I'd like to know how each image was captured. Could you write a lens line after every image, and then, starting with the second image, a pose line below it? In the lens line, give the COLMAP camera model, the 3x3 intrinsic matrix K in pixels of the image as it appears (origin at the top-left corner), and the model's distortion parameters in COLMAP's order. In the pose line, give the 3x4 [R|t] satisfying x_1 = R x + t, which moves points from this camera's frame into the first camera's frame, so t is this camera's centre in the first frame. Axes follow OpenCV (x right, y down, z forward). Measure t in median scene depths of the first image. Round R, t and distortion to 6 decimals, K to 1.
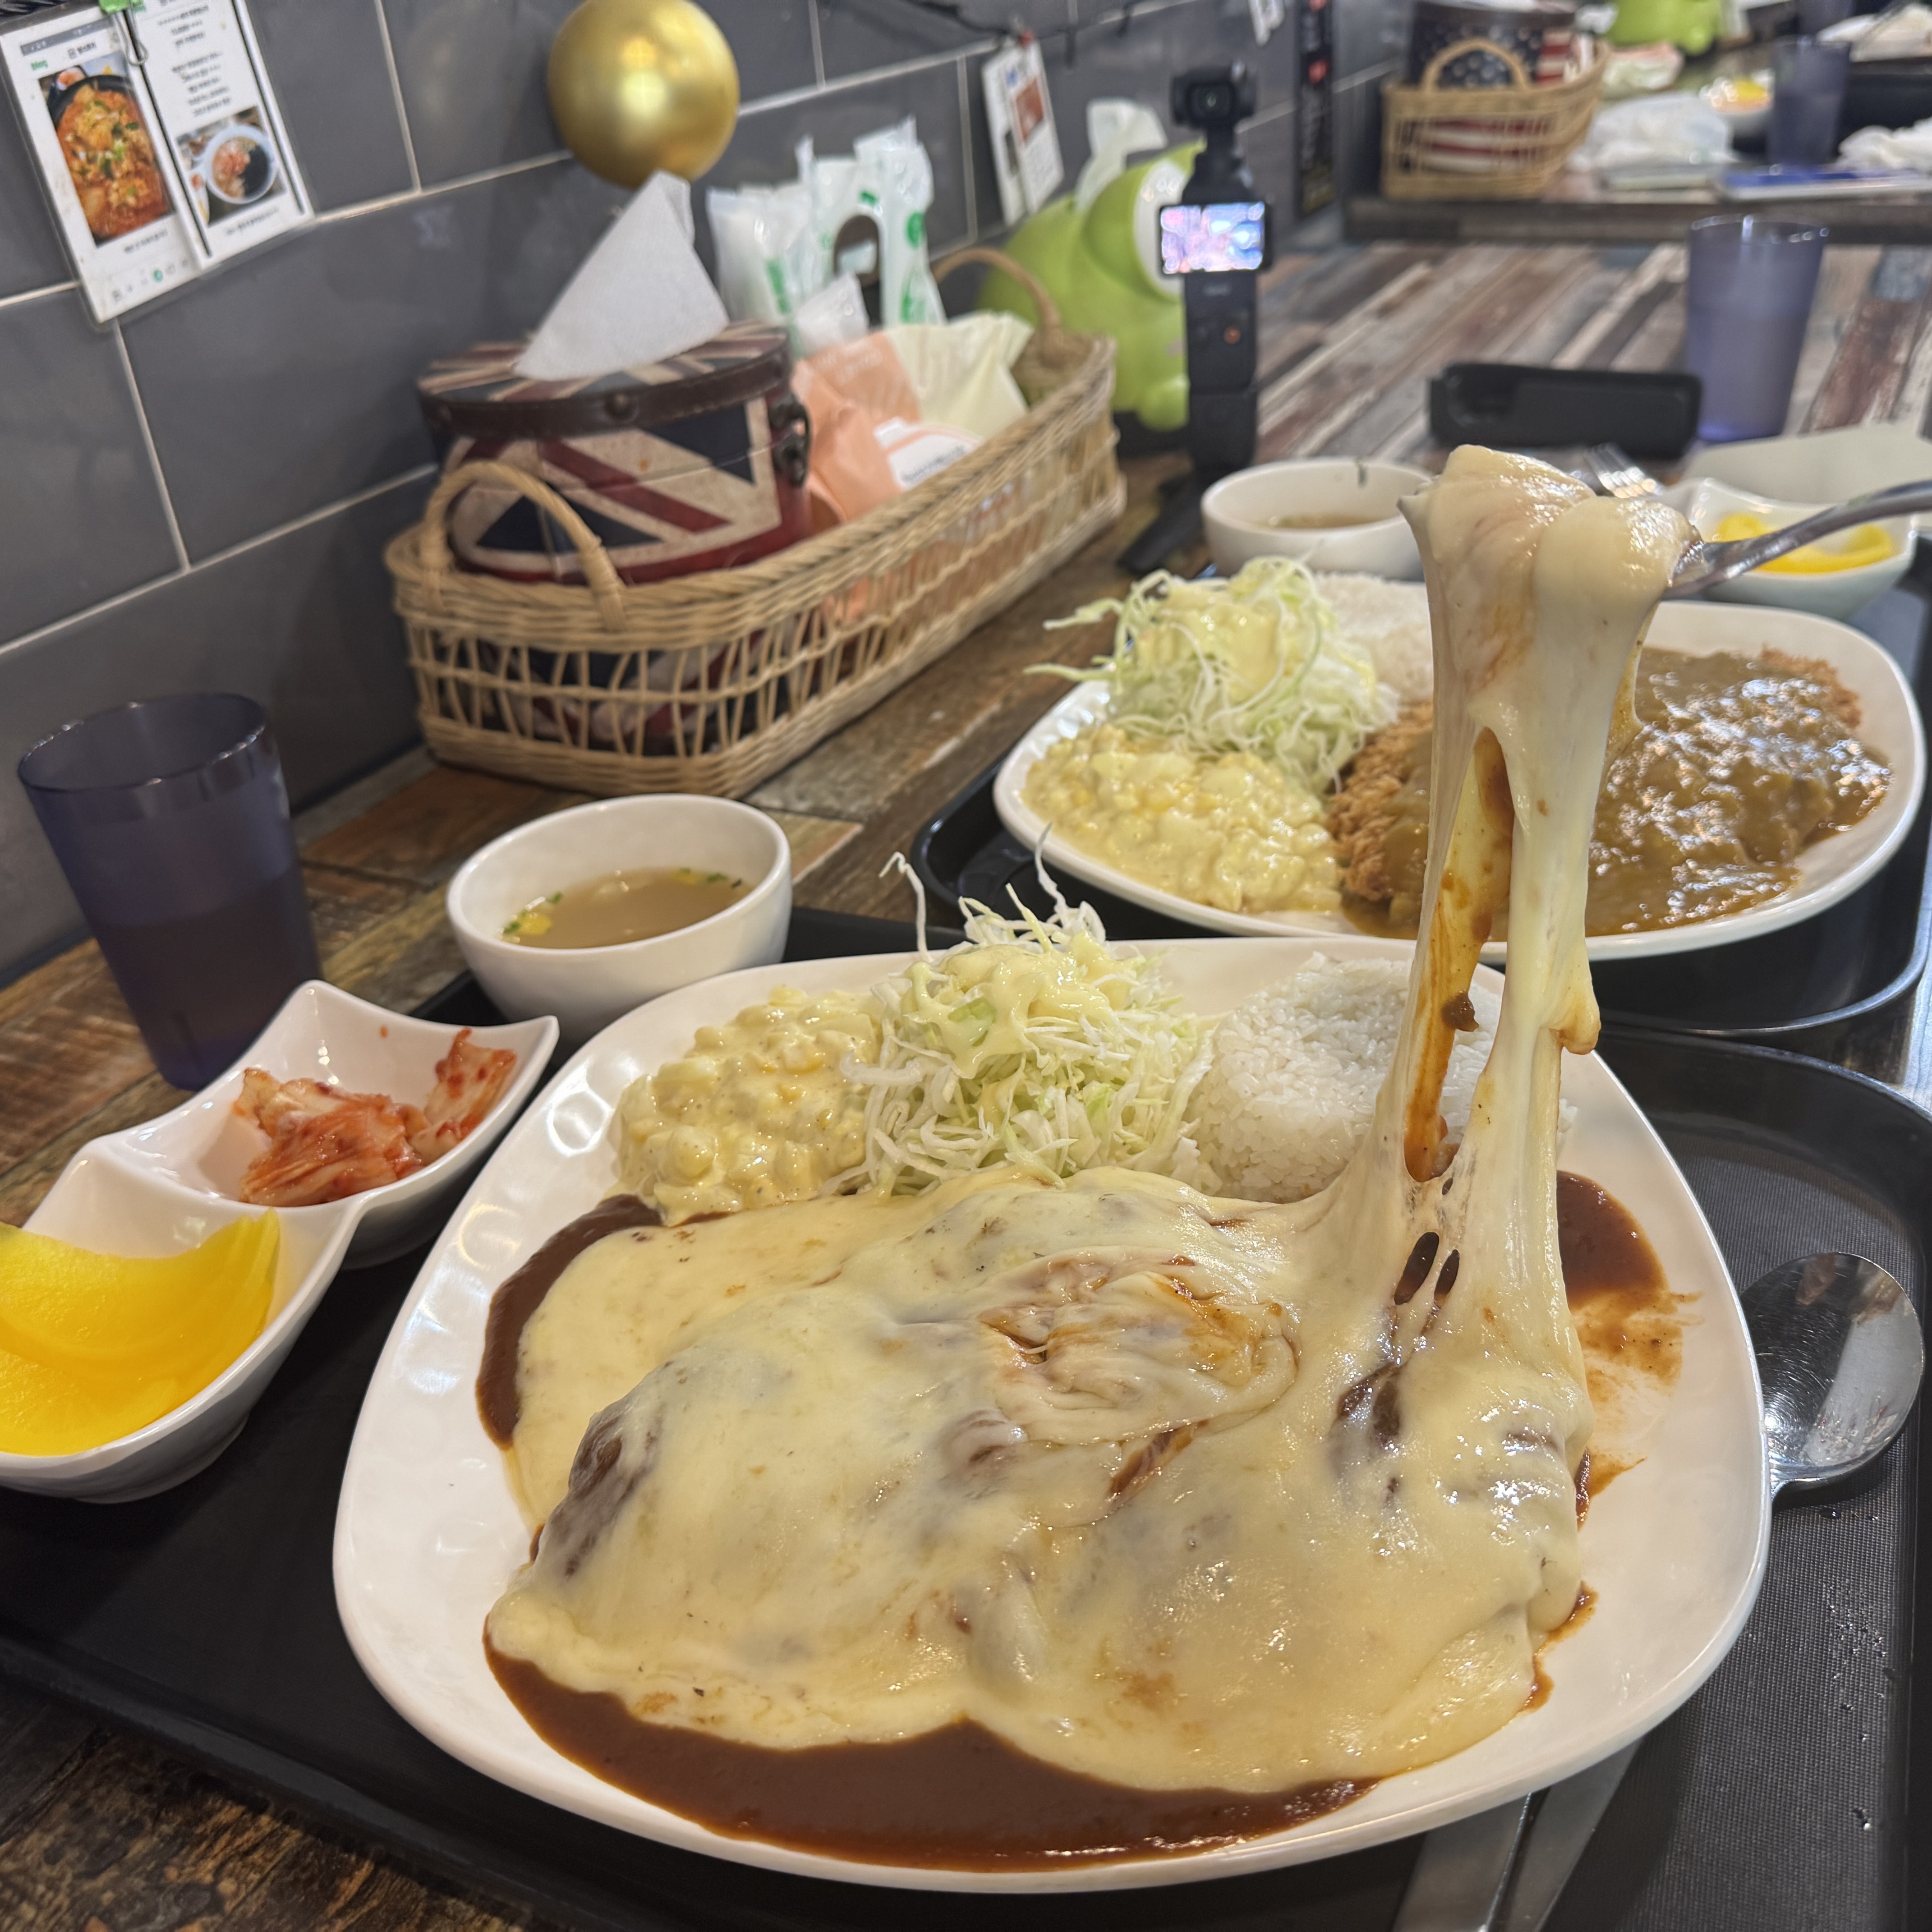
lens RADIAL K [[1893.0, 0, 966.0], [0, 1893.0, 966.0], [0, 0, 1]] dist [0.051495, -0.185341]
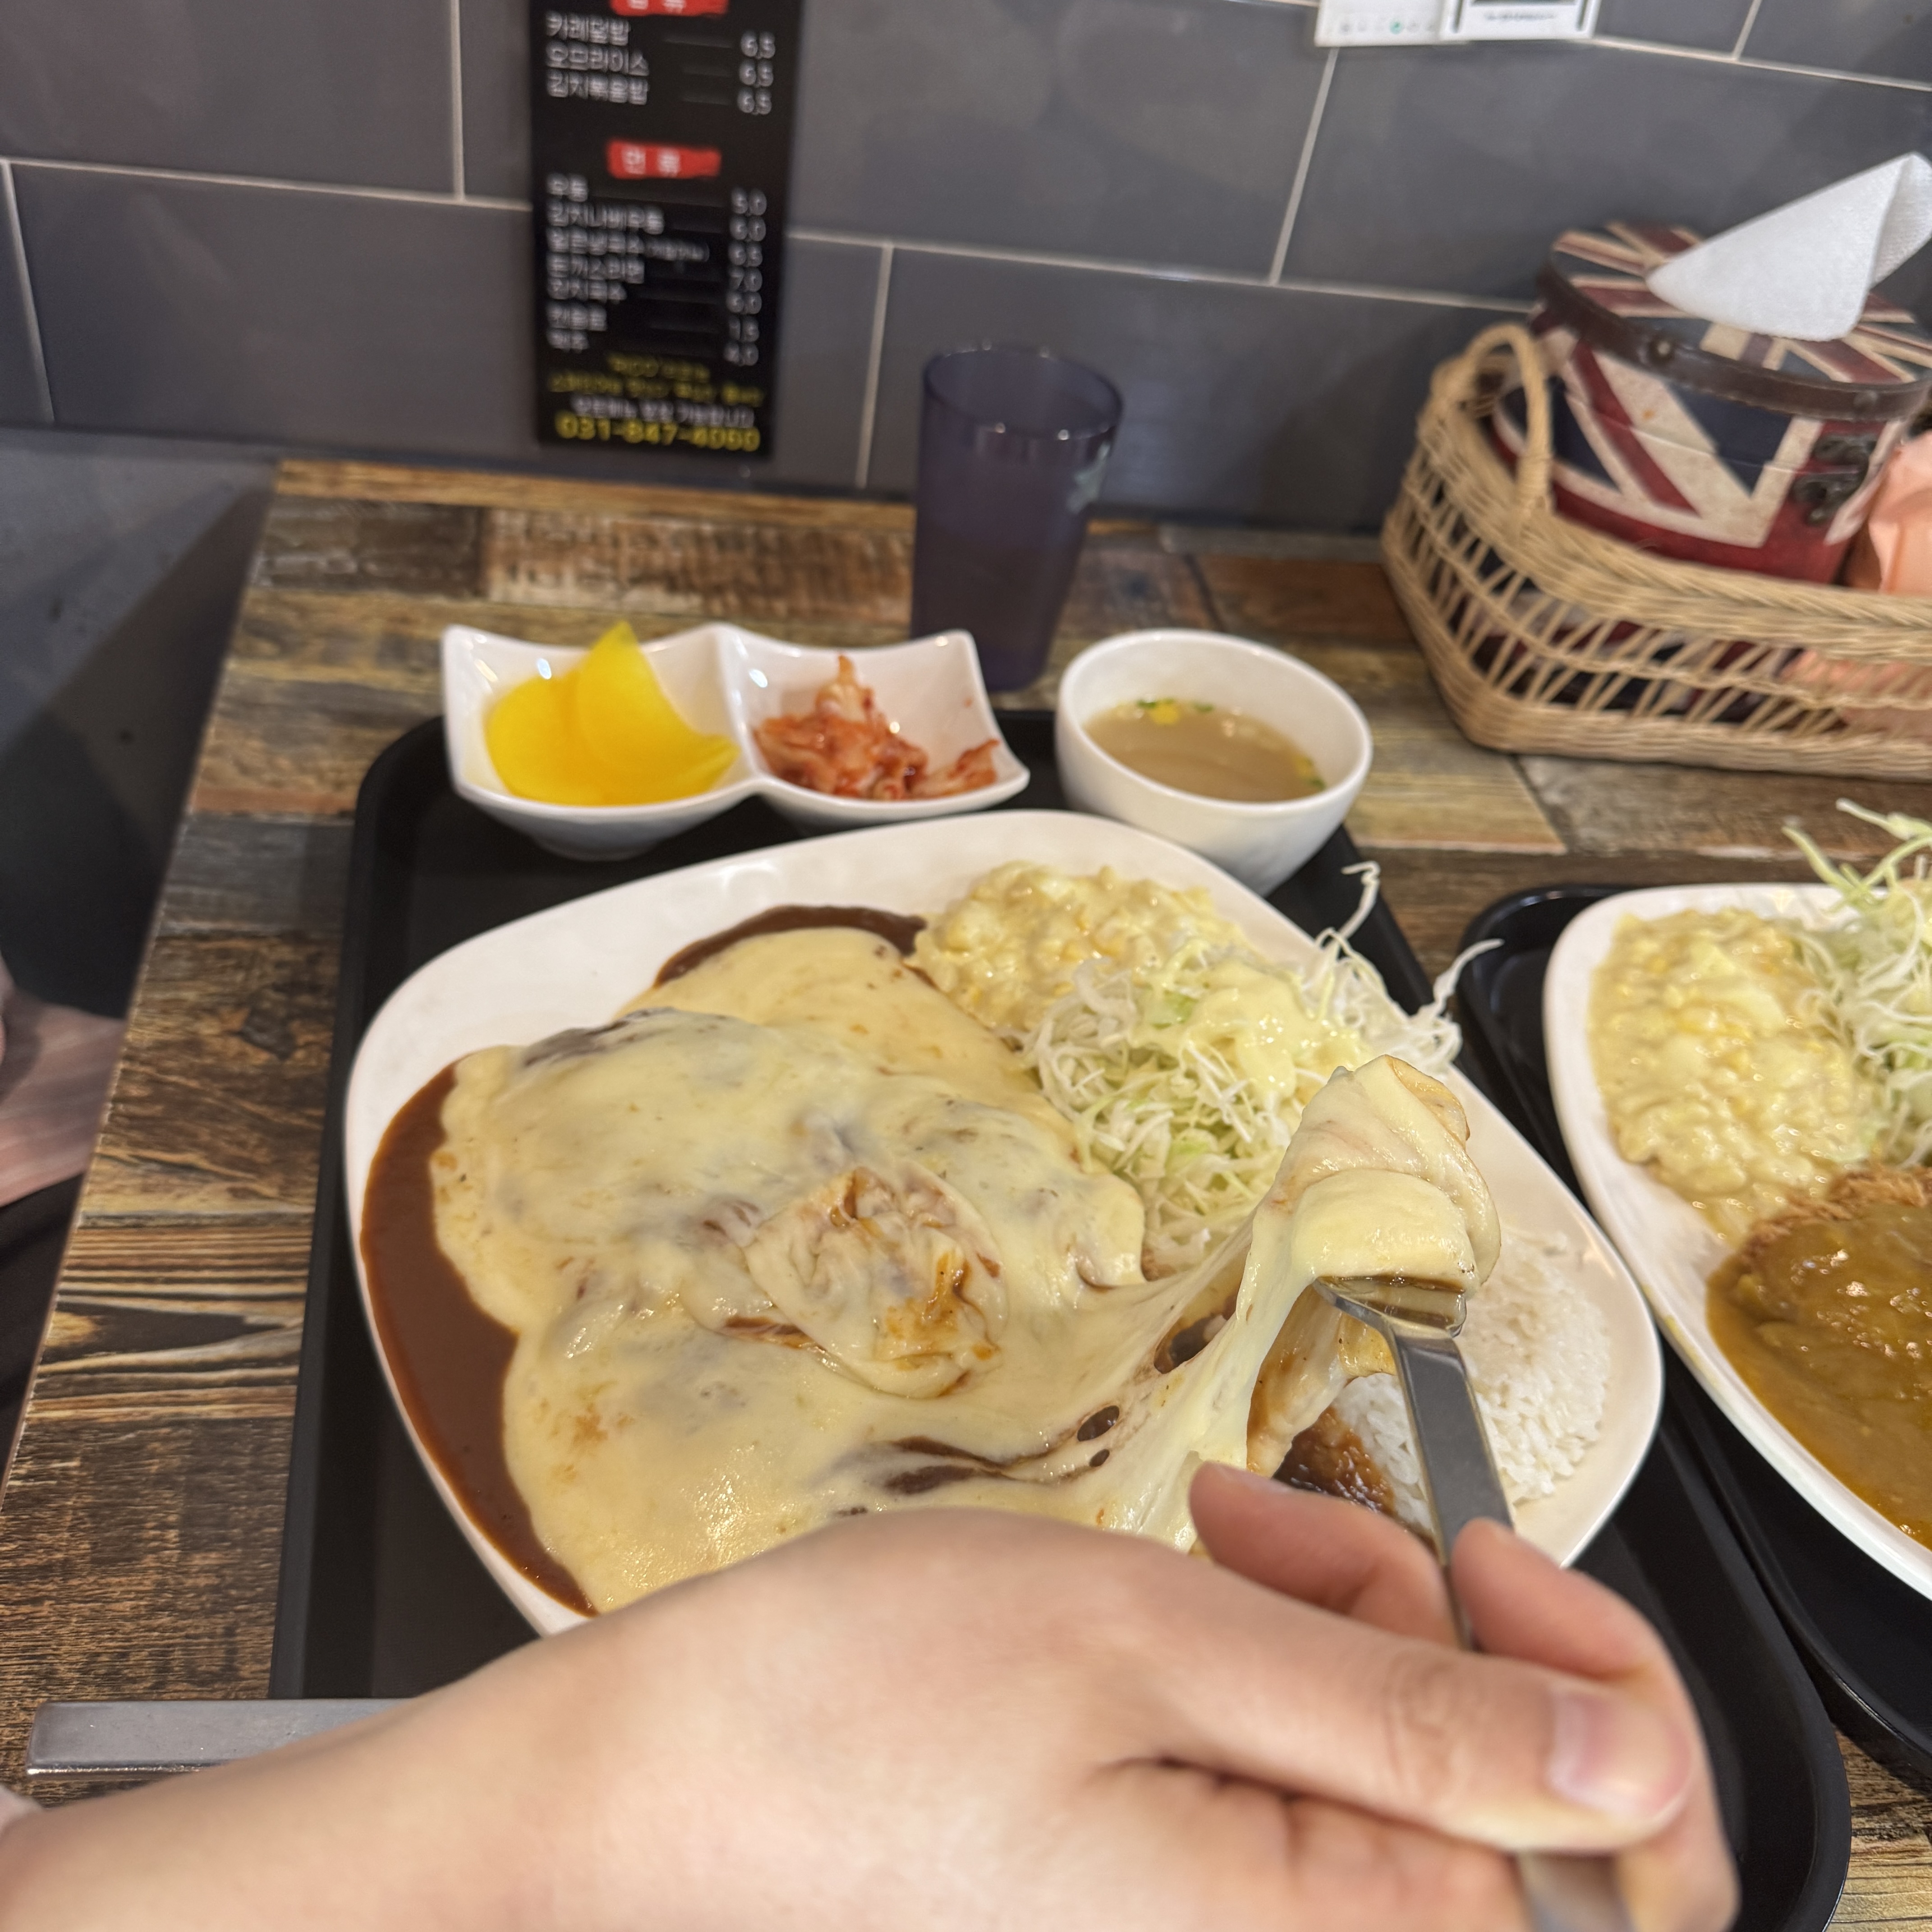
lens RADIAL K [[1893.0, 0, 966.0], [0, 1893.0, 966.0], [0, 0, 1]] dist [0.051495, -0.185341]
pose [[0.537915, 0.661091, -0.523074, 0.375515], [-0.563950, 0.743402, 0.359603, -0.238424], [0.626585, 0.101552, 0.772709, 0.089825]]
